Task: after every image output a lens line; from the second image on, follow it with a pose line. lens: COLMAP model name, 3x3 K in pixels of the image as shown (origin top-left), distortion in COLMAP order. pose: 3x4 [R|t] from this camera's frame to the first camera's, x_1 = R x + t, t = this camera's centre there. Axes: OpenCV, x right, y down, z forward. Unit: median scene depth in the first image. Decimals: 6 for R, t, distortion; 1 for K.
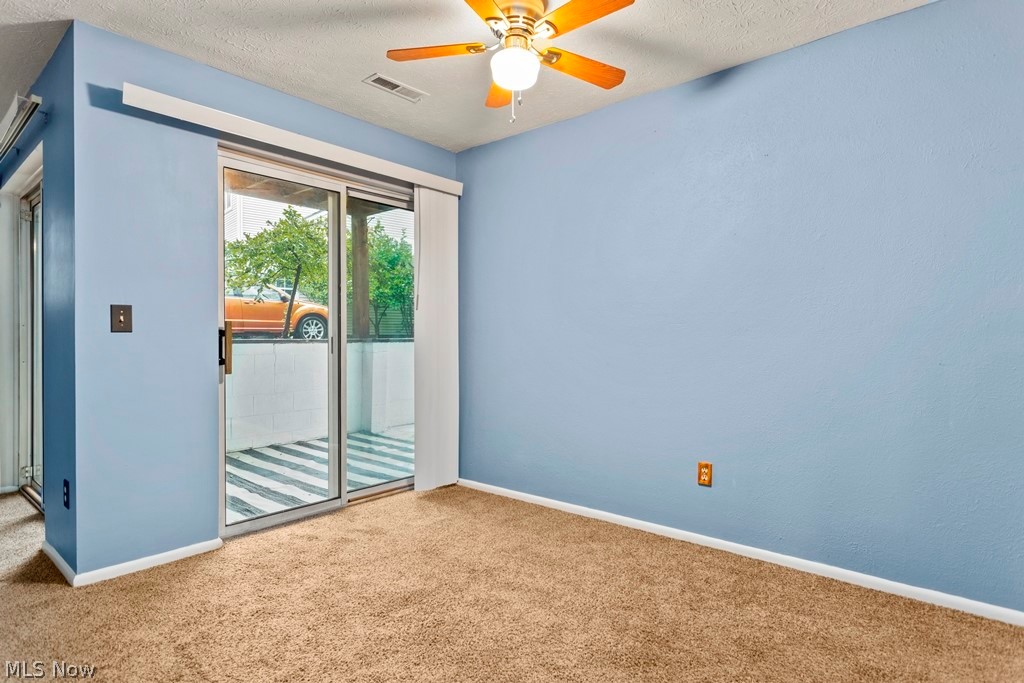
lens RADIAL K [[547.2, 0, 512.0], [0, 547.2, 341.5], [0, 0, 1]] dist [0.017253, -0.000181]
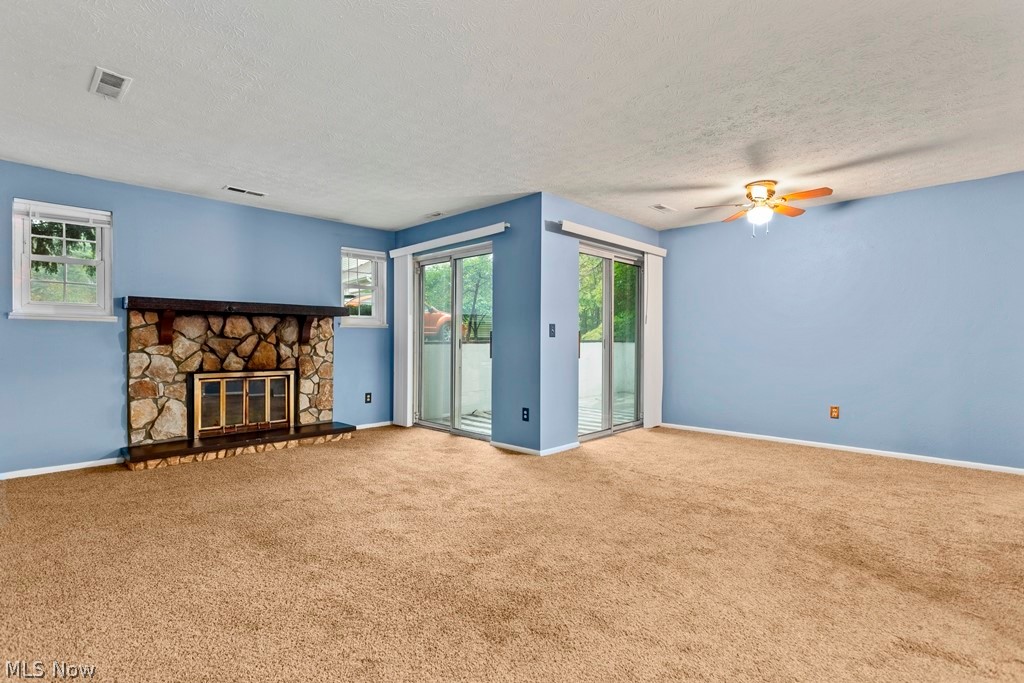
lens RADIAL K [[486.7, 0, 518.7], [0, 486.7, 340.1], [0, 0, 1]] dist [0.001346, 0.000268]
pose [[0.998924, 0.005973, -0.045999, -0.658475], [-0.006197, 0.999970, -0.004724, 0.004194], [0.045969, 0.005004, 0.998930, -0.736374]]
